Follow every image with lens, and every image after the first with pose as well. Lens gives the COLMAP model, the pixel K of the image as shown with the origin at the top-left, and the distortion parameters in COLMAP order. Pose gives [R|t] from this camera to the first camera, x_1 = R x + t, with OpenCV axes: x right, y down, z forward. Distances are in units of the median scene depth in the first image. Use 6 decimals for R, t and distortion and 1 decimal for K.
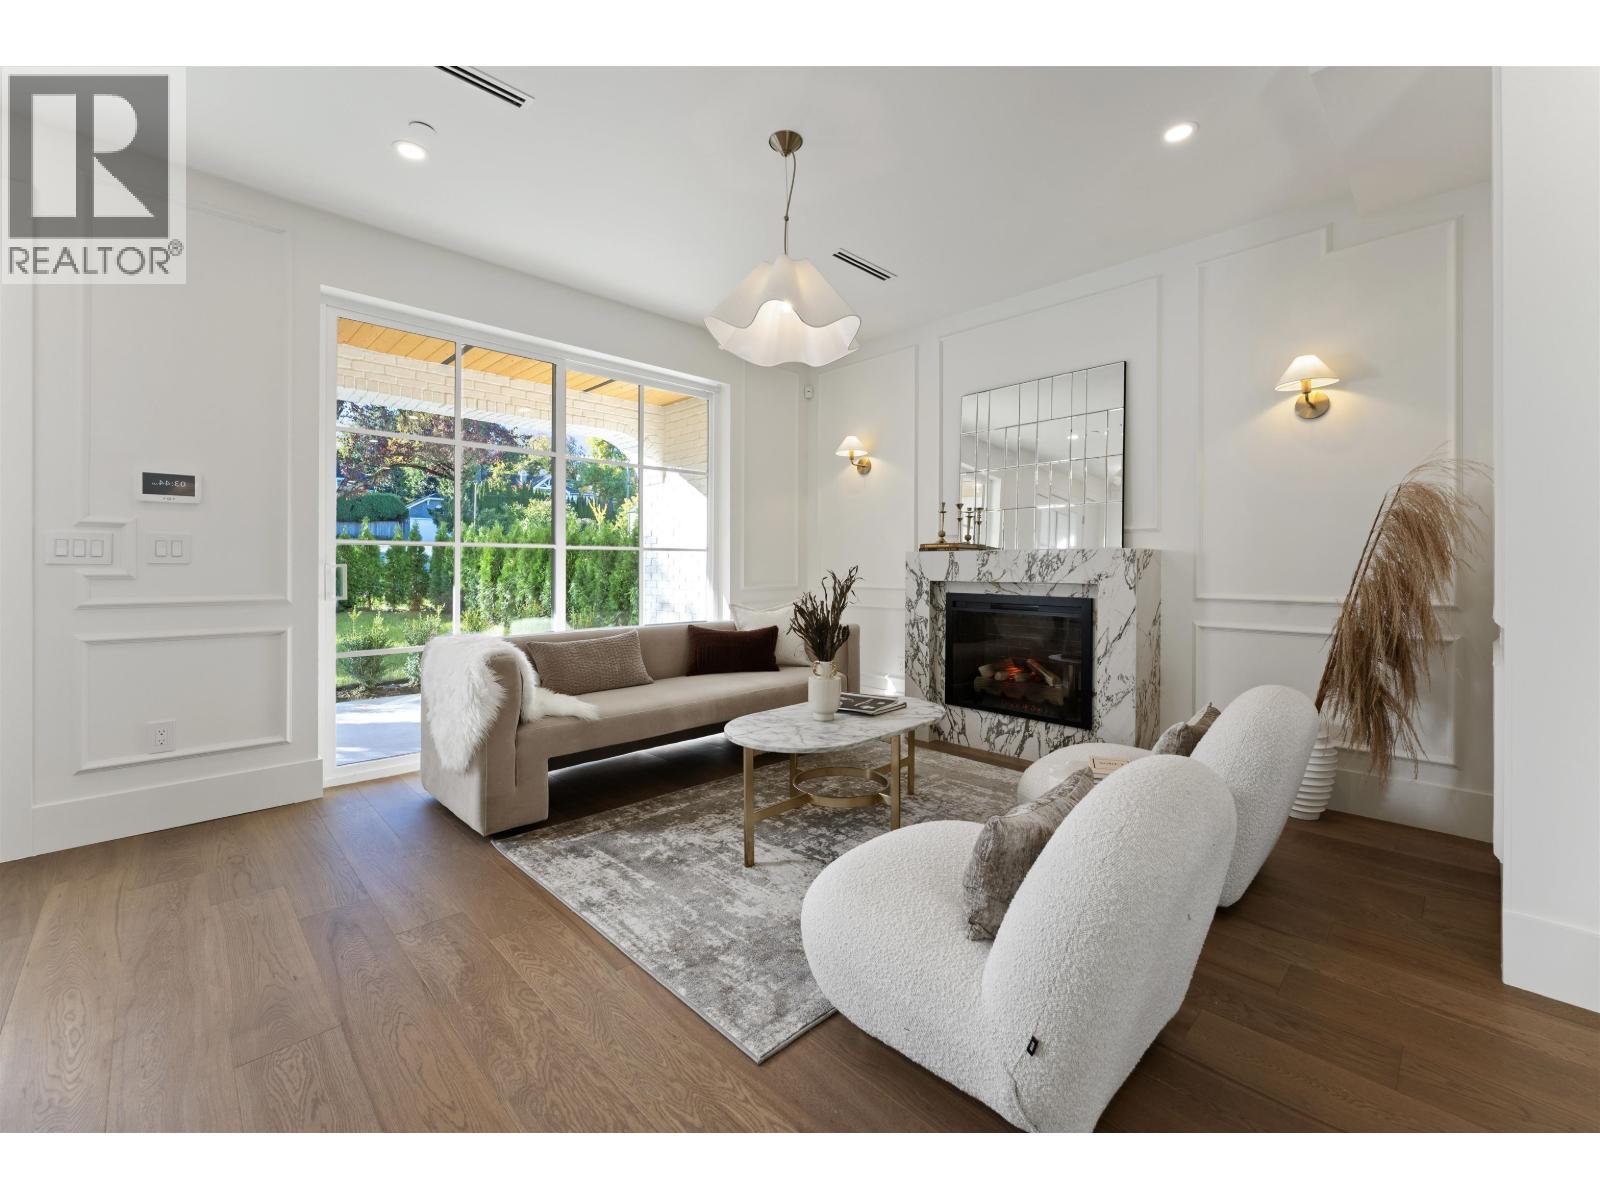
lens RADIAL K [[653.7, 0, 826.6], [0, 653.7, 566.1], [0, 0, 1]] dist [-0.003189, -0.001310]
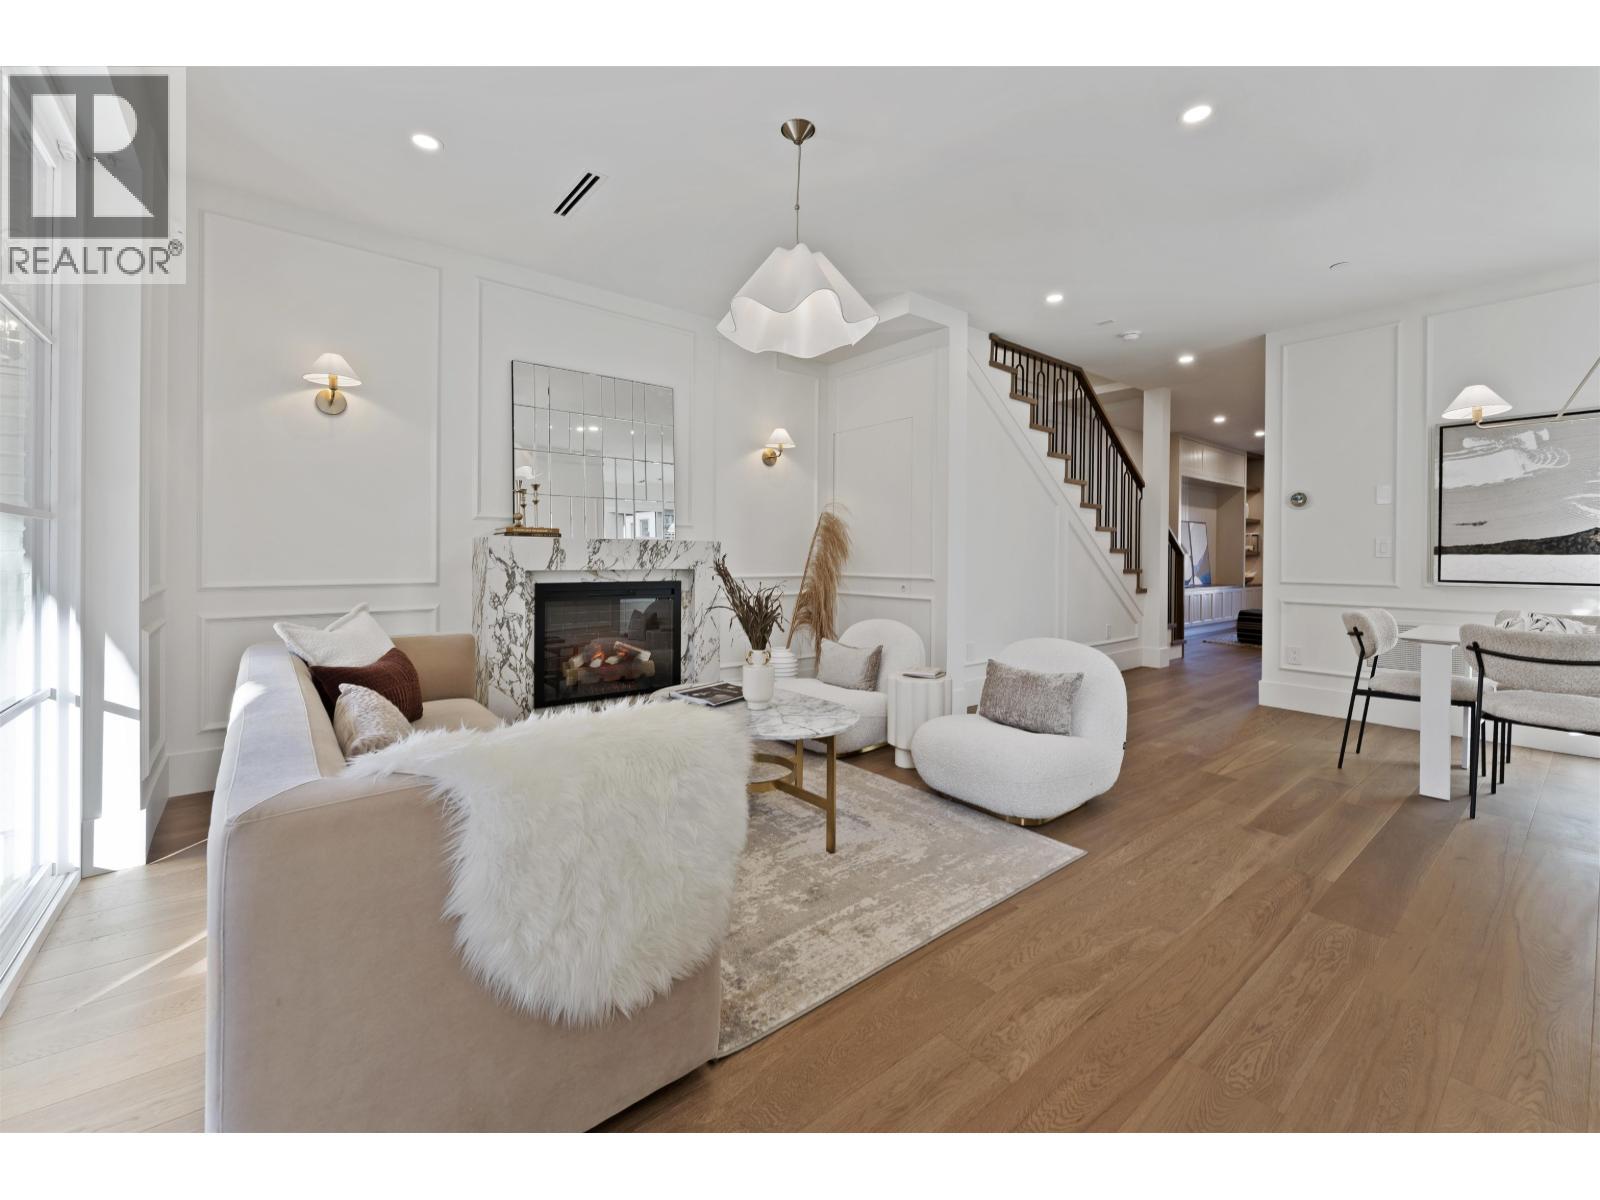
lens RADIAL K [[653.7, 0, 791.9], [0, 653.7, 559.6], [0, 0, 1]] dist [-0.003189, -0.001310]
pose [[0.124676, -0.006630, 0.992175, -0.789418], [-0.006300, 0.999952, 0.007474, -0.001068], [-0.992177, -0.007183, 0.124629, 0.656653]]
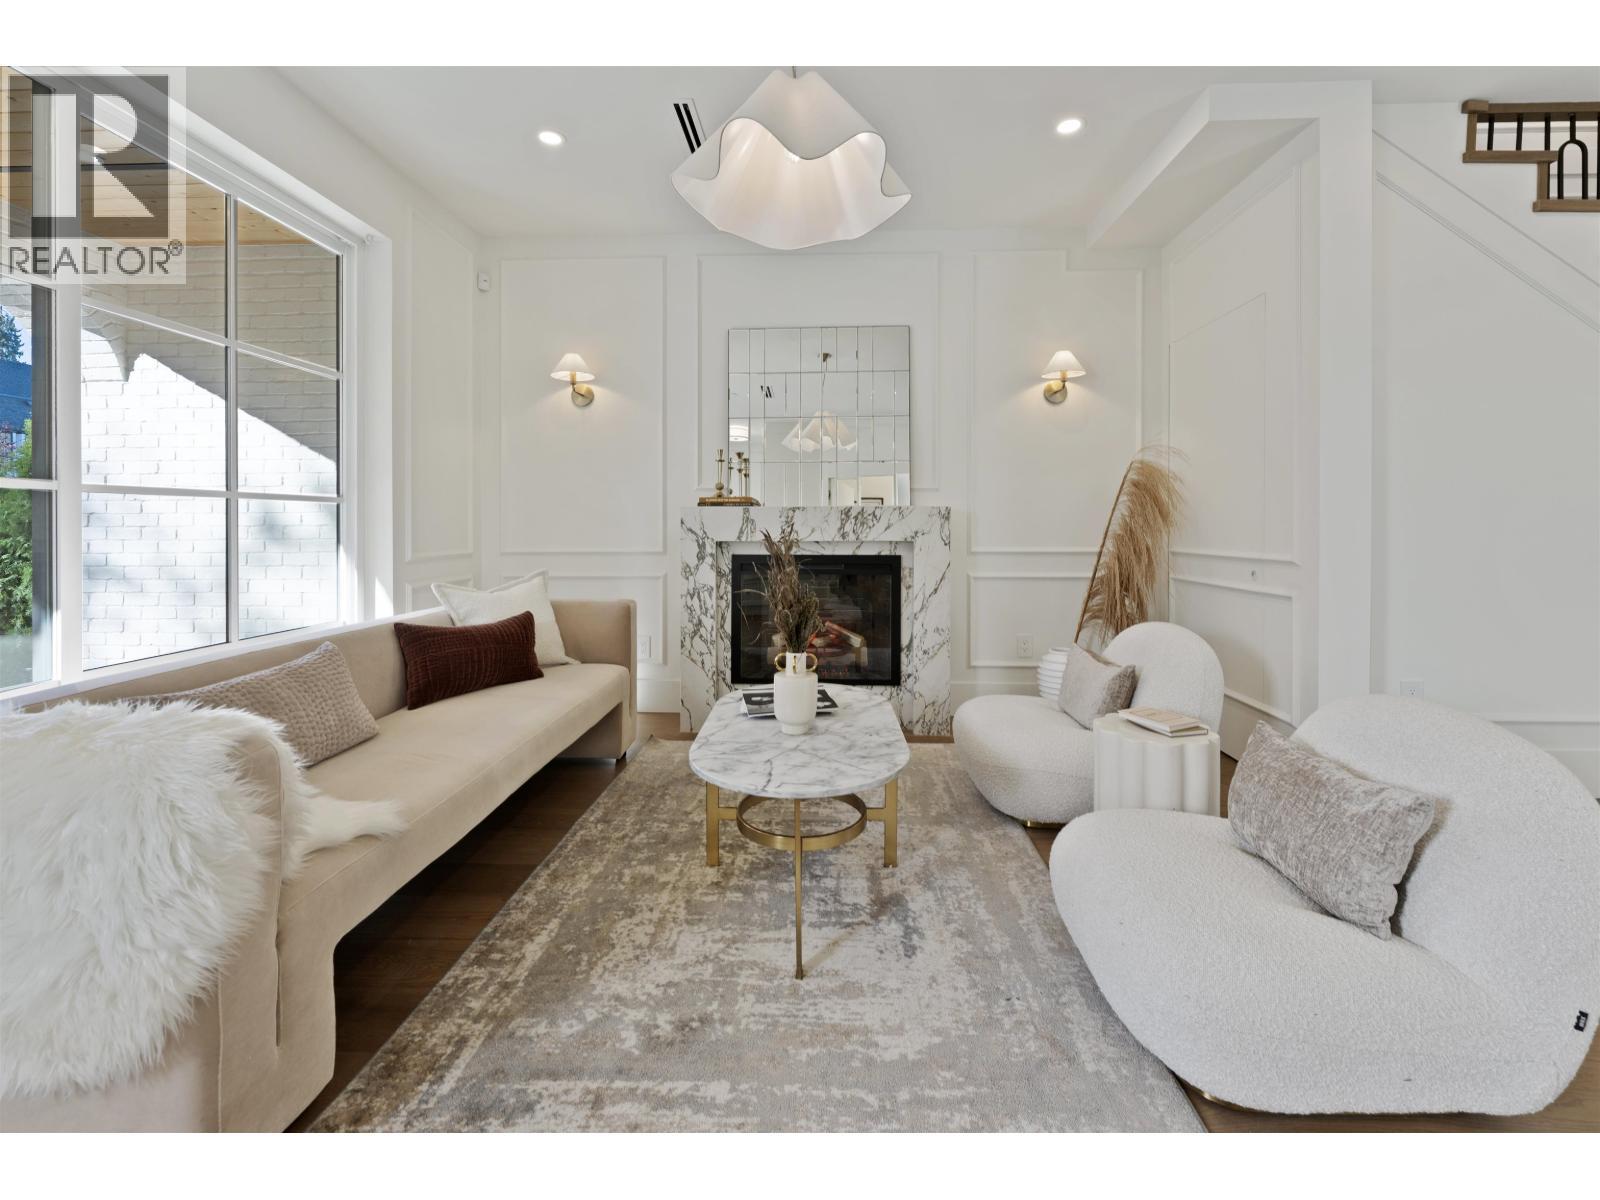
lens RADIAL K [[653.7, 0, 807.5], [0, 653.7, 534.2], [0, 0, 1]] dist [-0.003189, -0.001310]
pose [[0.741592, -0.013513, 0.670716, -0.387084], [0.002991, 0.999854, 0.016838, -0.001090], [-0.670845, -0.010480, 0.741524, 0.354464]]
